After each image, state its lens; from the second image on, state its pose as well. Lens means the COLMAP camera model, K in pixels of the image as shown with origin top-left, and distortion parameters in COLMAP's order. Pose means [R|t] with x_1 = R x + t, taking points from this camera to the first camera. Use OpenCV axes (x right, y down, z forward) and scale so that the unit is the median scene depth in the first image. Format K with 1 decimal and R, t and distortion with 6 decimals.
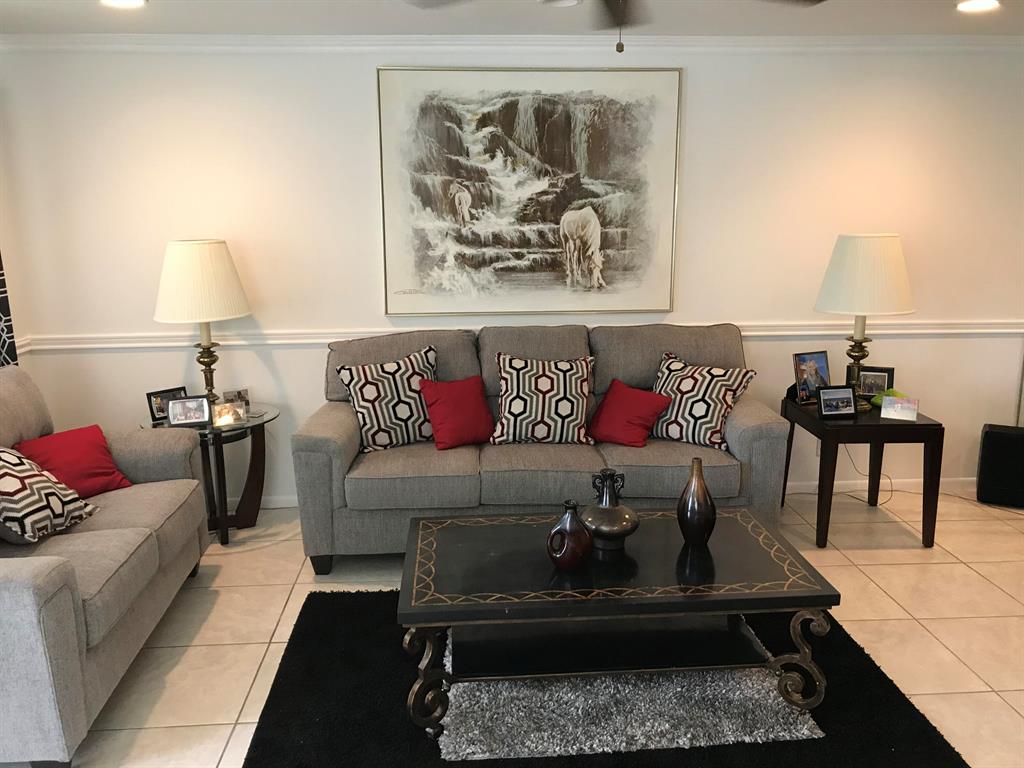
lens RADIAL K [[838.2, 0, 510.0], [0, 838.2, 392.9], [0, 0, 1]] dist [0.006337, 0.000373]
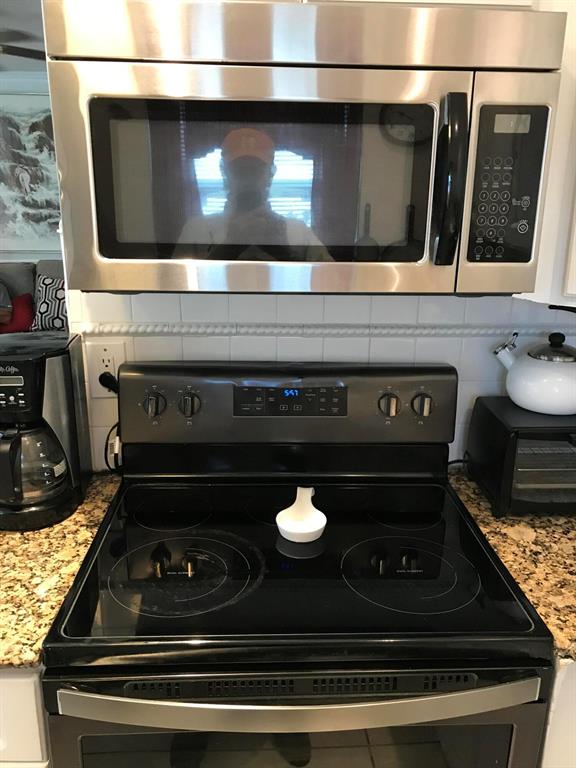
lens RADIAL K [[628.7, 0, 288.0], [0, 628.7, 379.4], [0, 0, 1]] dist [0.006337, 0.000373]
pose [[0.999719, 0.022030, -0.008701, 0.462371], [-0.021207, 0.996116, 0.085461, 0.037230], [0.010550, -0.085253, 0.996303, -0.217651]]
